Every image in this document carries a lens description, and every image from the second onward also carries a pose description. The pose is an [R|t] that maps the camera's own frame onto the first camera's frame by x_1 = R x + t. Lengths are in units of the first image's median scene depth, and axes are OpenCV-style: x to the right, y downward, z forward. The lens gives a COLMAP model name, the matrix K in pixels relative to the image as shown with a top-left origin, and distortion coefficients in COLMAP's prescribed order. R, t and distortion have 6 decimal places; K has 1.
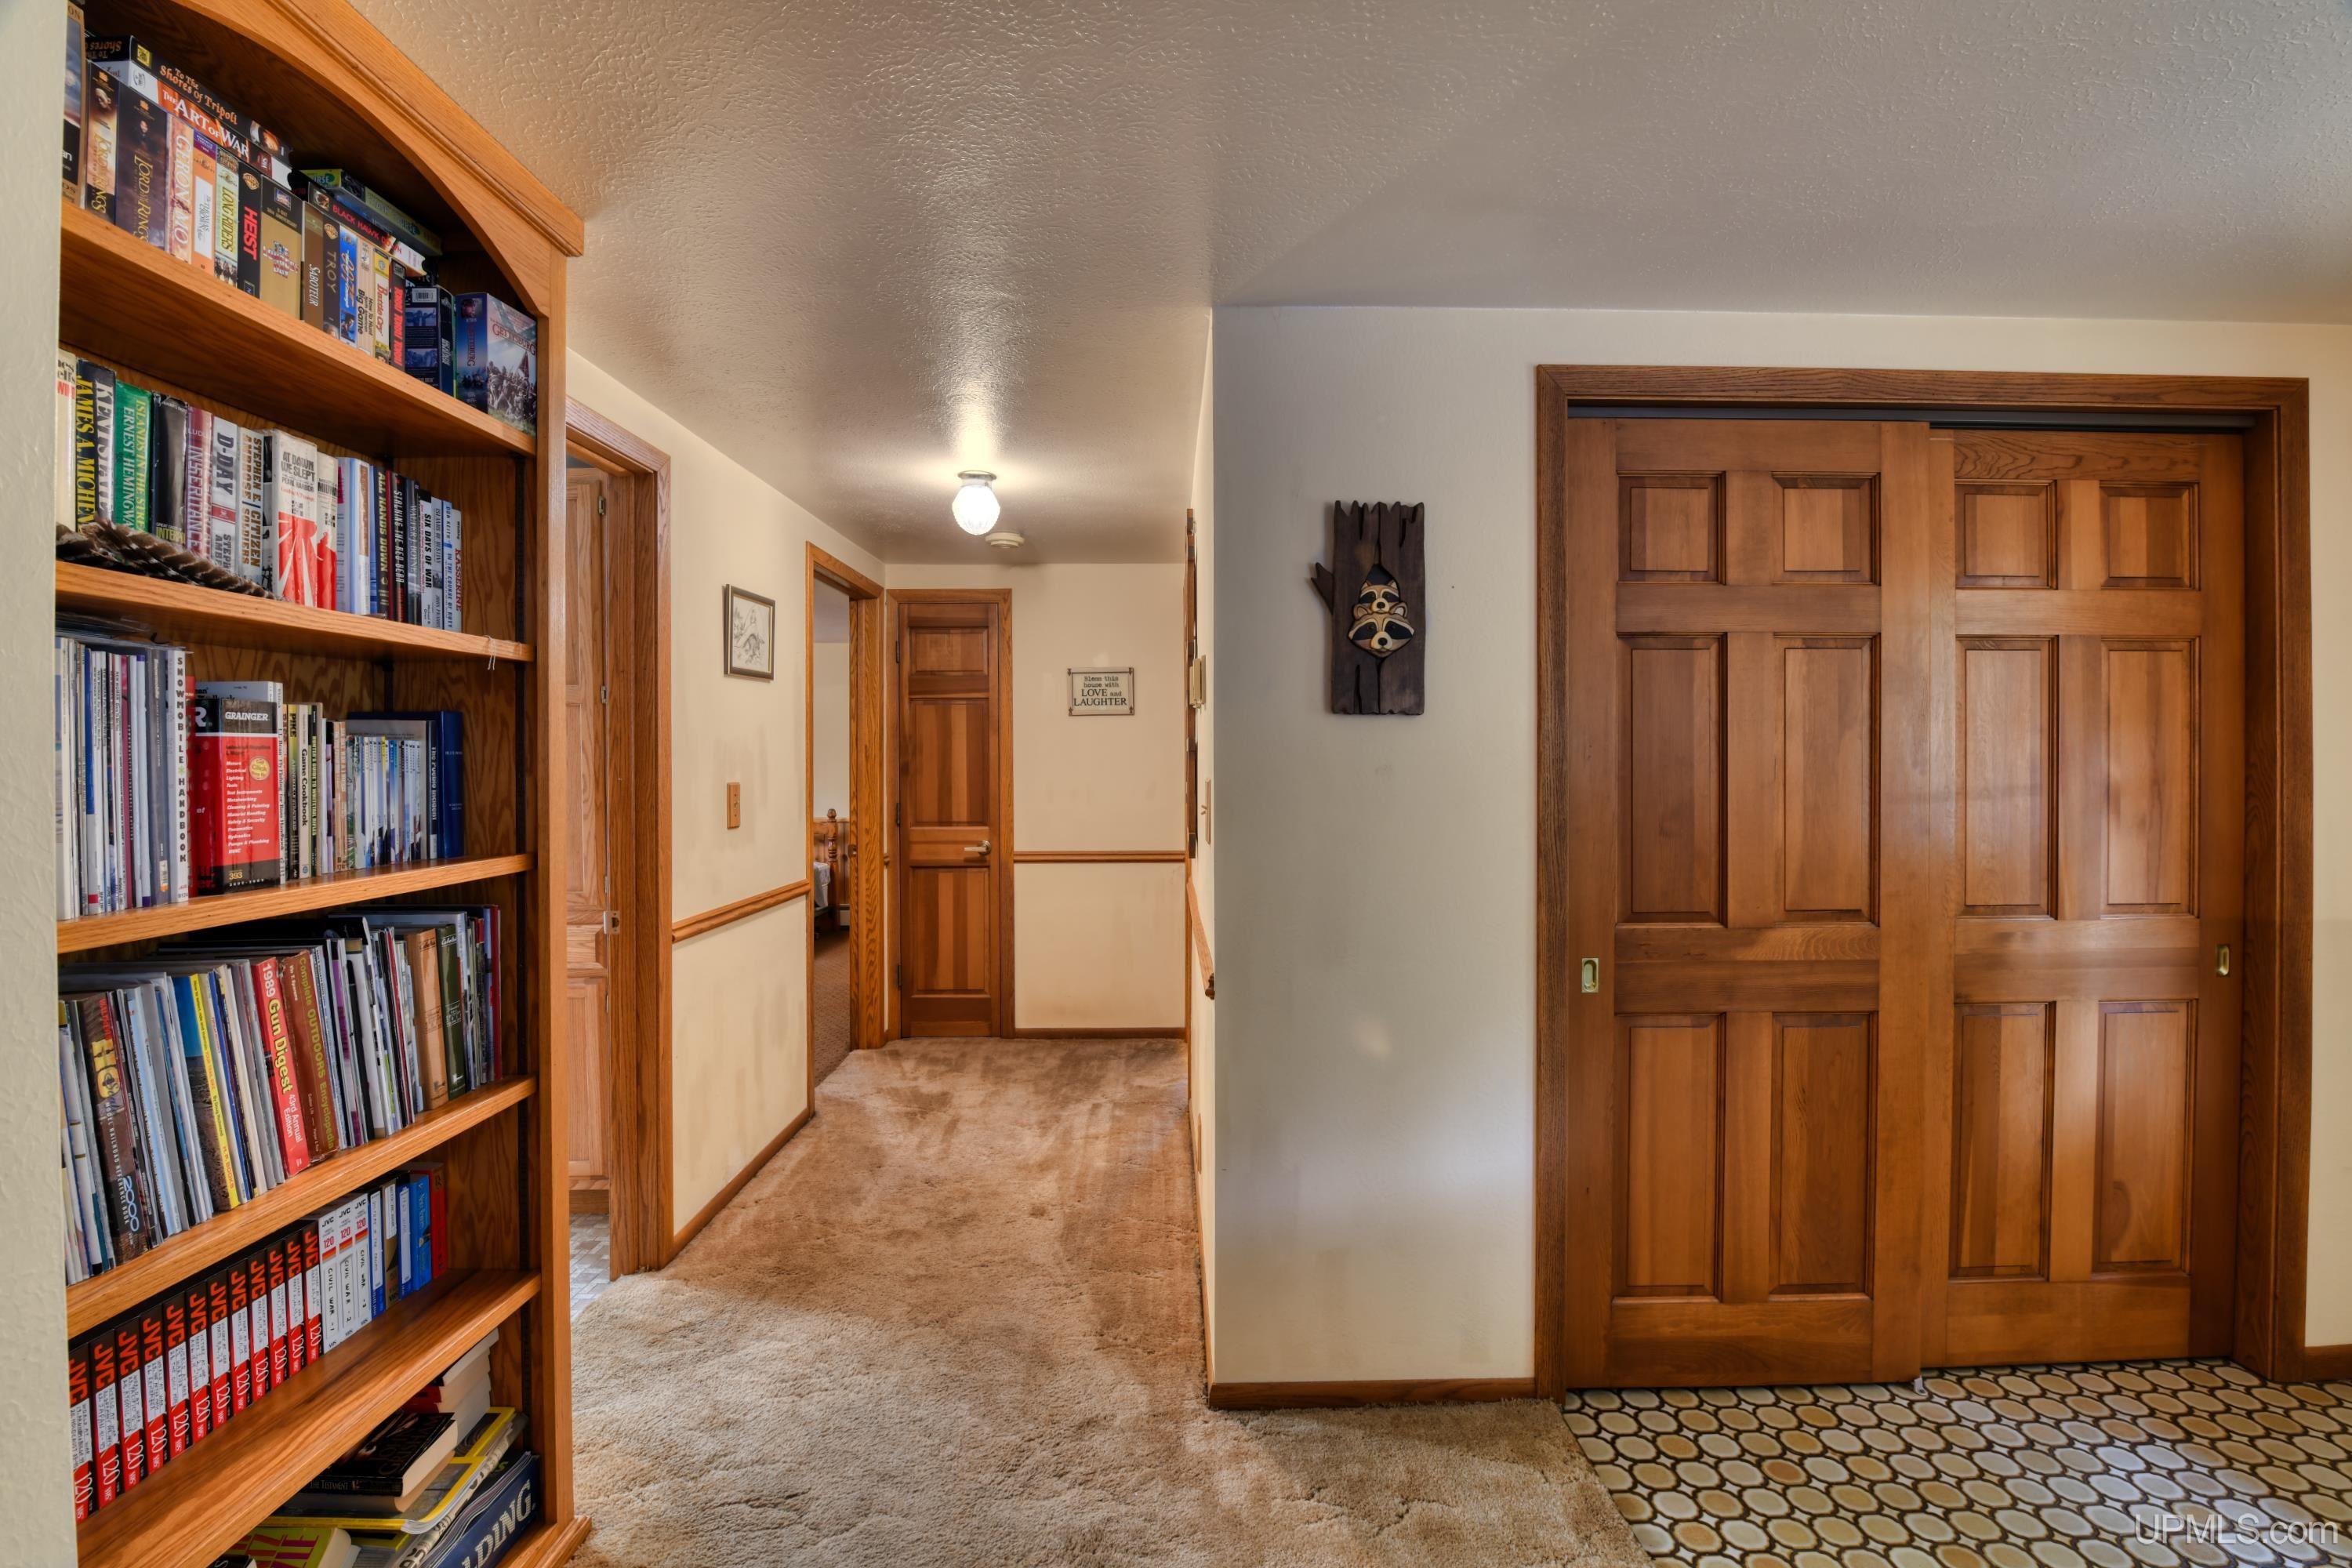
lens RADIAL K [[950.0, 0, 1176.4], [0, 950.0, 772.7], [0, 0, 1]] dist [-0.016381, -0.000202]
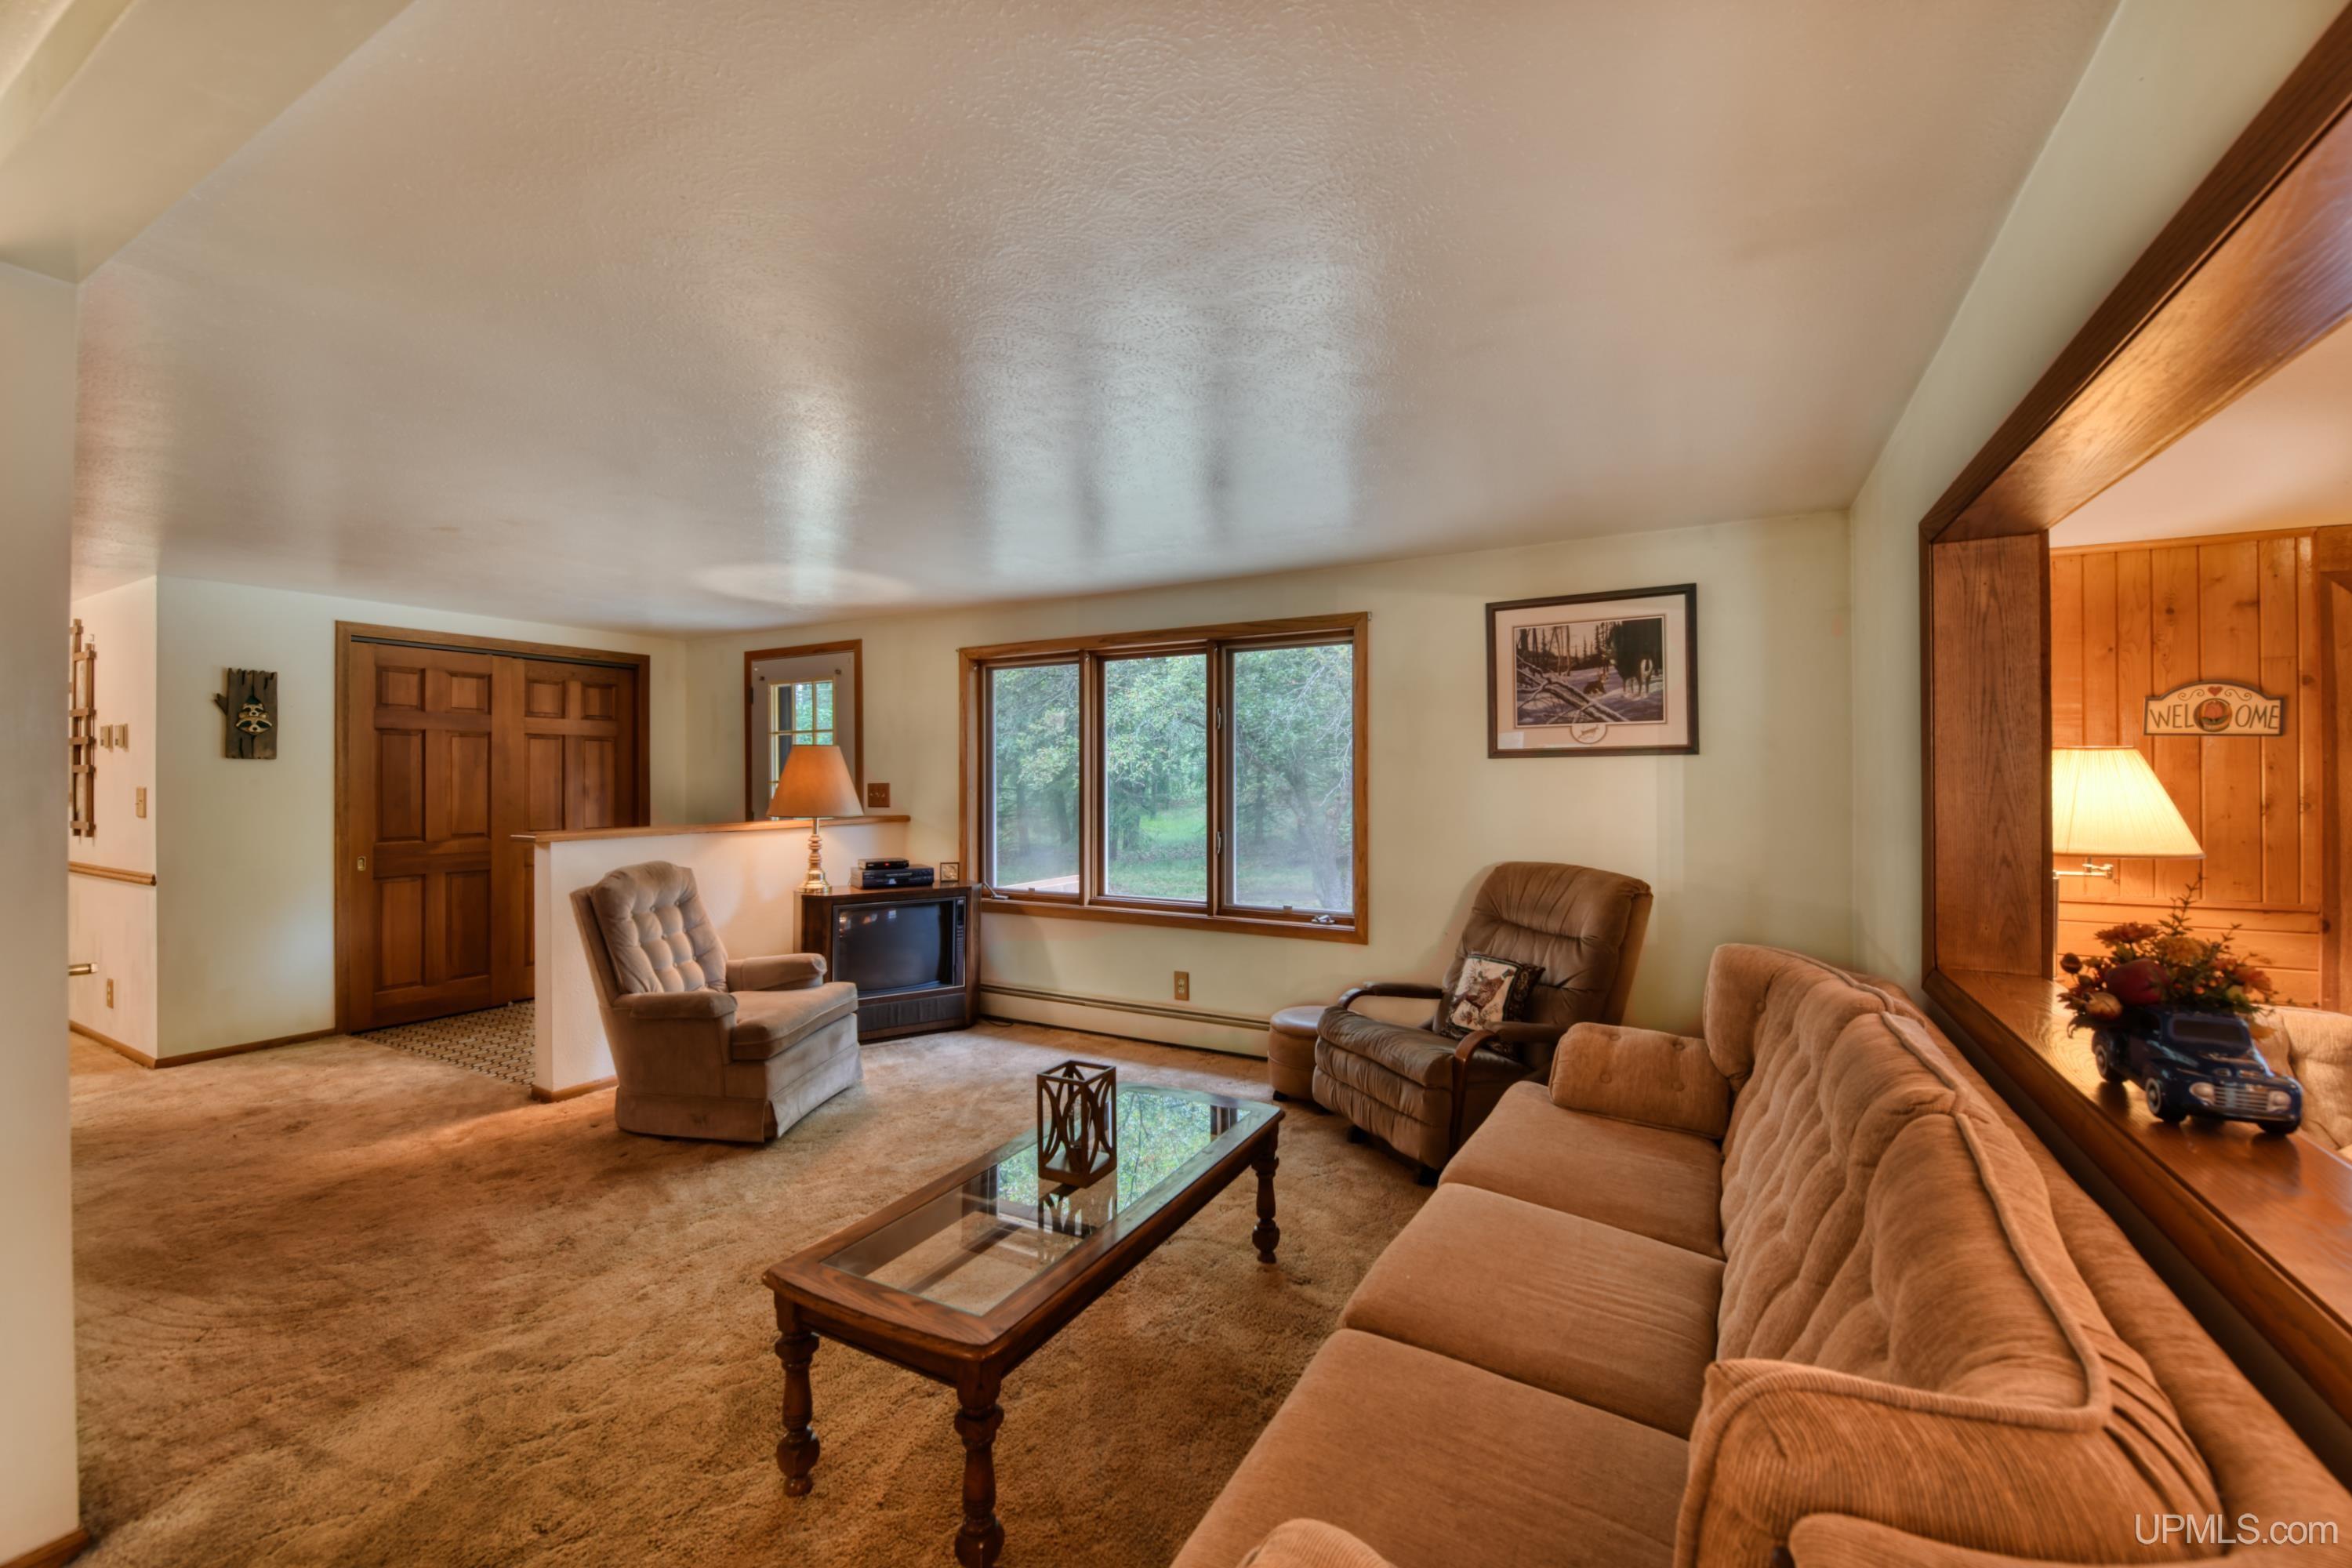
lens RADIAL K [[950.0, 0, 1180.7], [0, 950.0, 774.7], [0, 0, 1]] dist [-0.016381, -0.000202]
pose [[0.488165, 0.005314, 0.872735, -0.673729], [0.007159, 0.999923, -0.010093, 0.018662], [-0.872722, 0.011175, 0.488089, -2.109825]]
